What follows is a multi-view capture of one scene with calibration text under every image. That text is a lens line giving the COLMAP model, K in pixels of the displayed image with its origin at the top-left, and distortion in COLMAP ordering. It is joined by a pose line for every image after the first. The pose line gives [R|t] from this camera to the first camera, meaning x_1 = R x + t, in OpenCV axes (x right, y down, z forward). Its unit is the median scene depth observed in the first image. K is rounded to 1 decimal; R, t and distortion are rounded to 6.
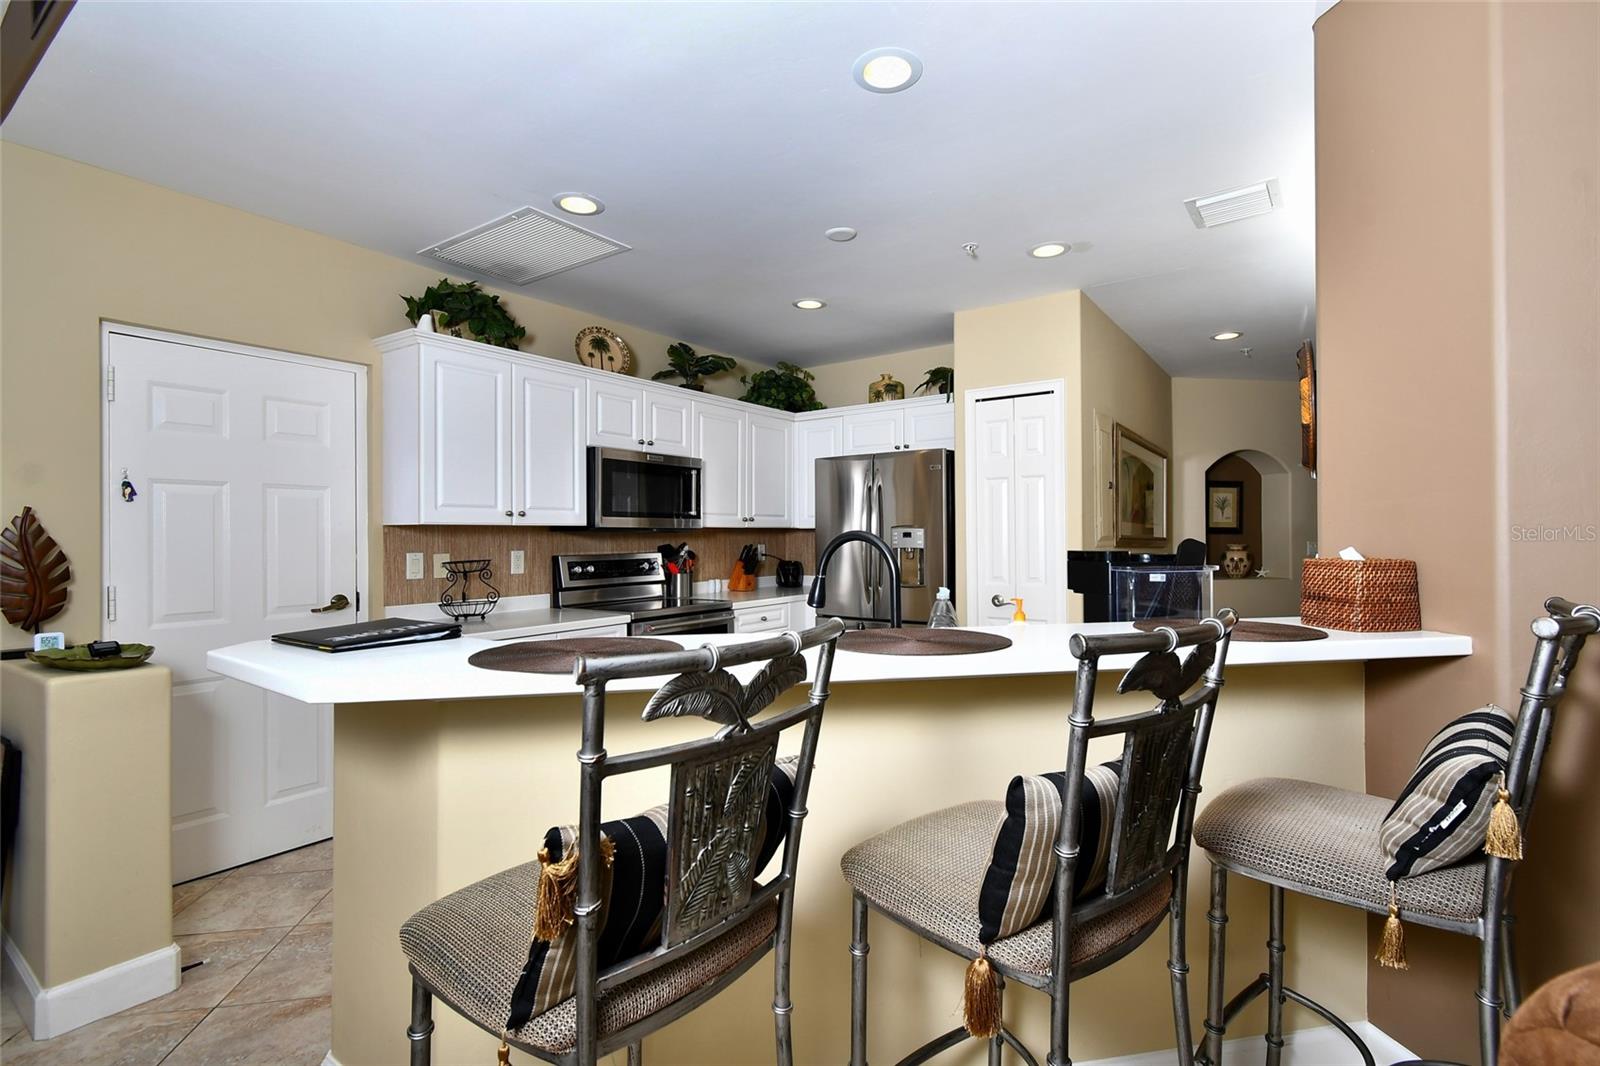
lens RADIAL K [[738.3, 0, 805.4], [0, 738.3, 532.4], [0, 0, 1]] dist [-0.000680, -0.000051]
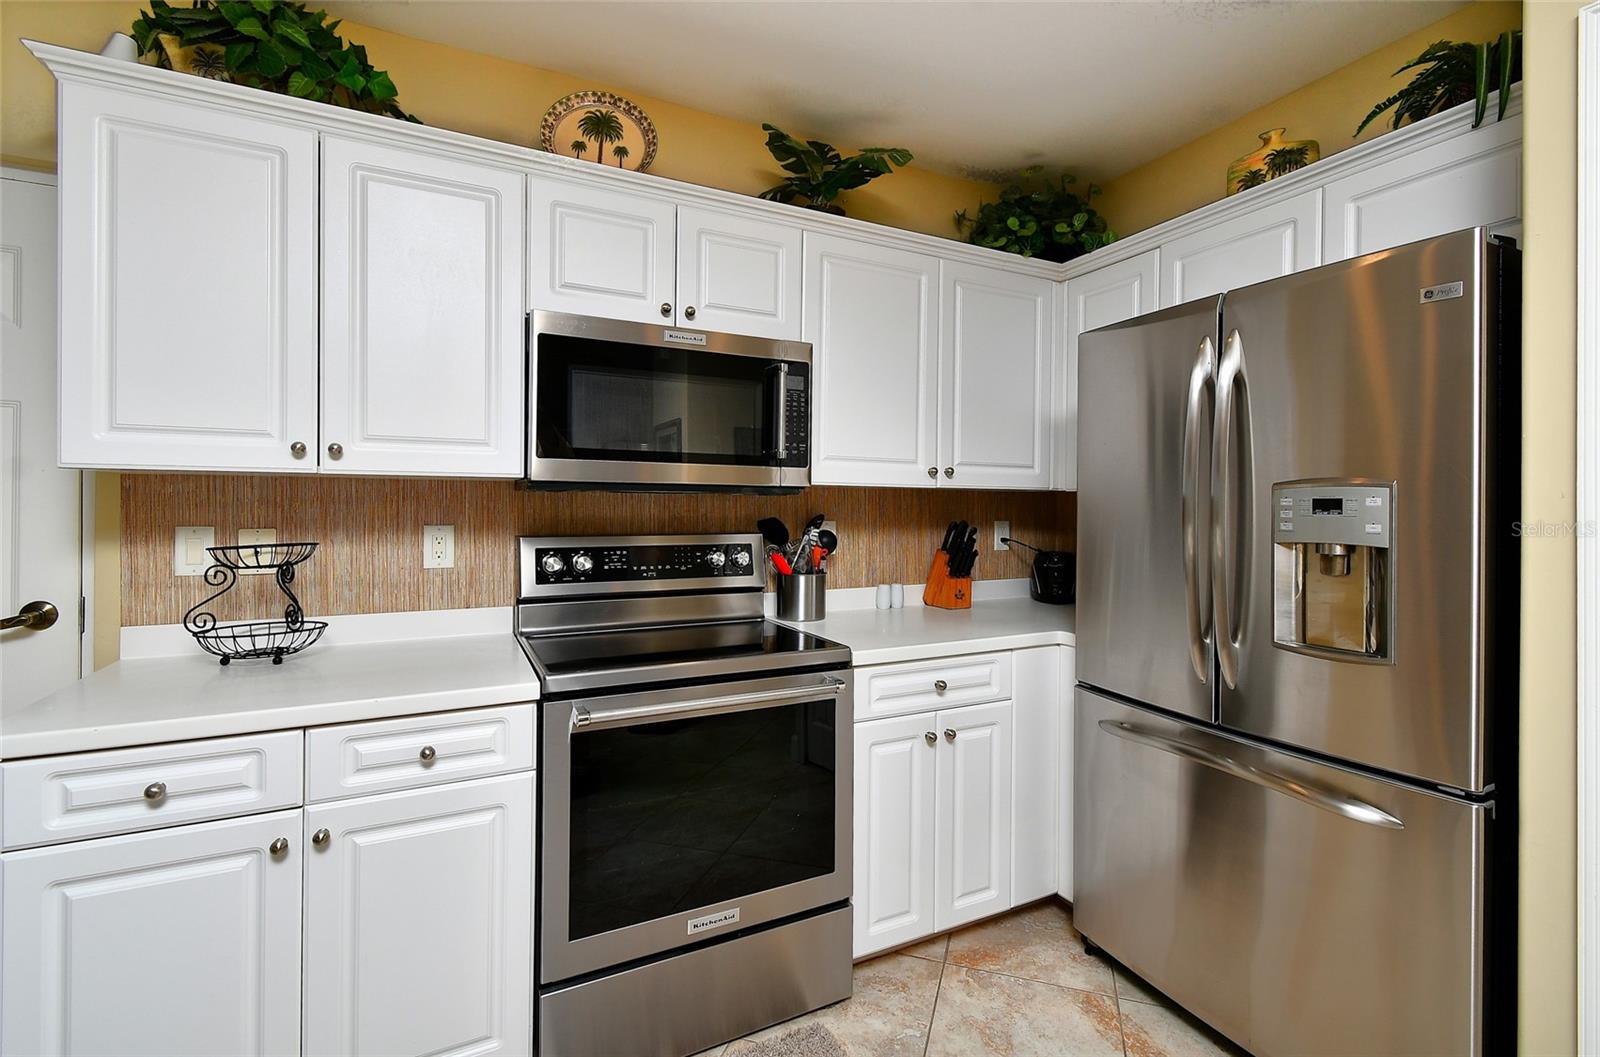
lens RADIAL K [[711.9, 0, 812.3], [0, 711.9, 506.2], [0, 0, 1]] dist [-0.000610, -0.000270]
pose [[0.882276, 0.014047, -0.470524, 0.083005], [-0.011641, 0.999900, 0.008022, 0.003635], [0.470589, -0.001600, 0.882351, 0.601309]]
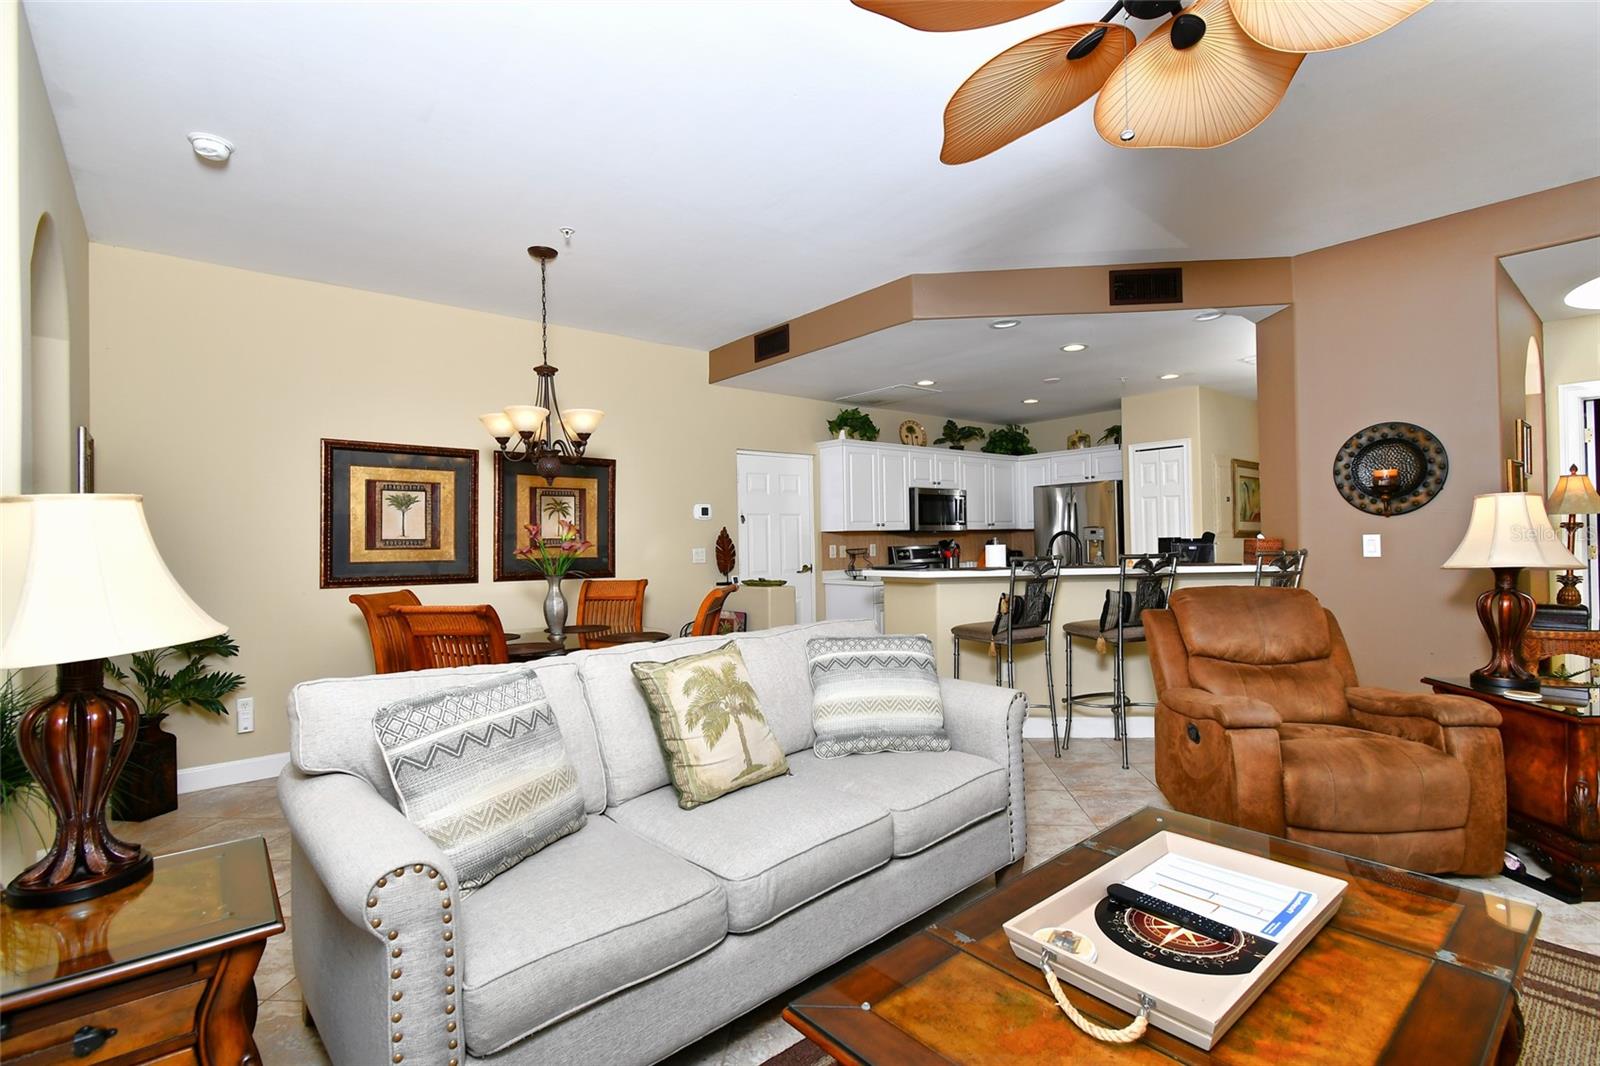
lens RADIAL K [[738.3, 0, 801.7], [0, 738.3, 520.6], [0, 0, 1]] dist [-0.000680, -0.000051]
pose [[0.966396, -0.018208, -0.256410, -0.070563], [0.014575, 0.999765, -0.016061, -0.006119], [0.256643, 0.011784, 0.966435, -0.783628]]
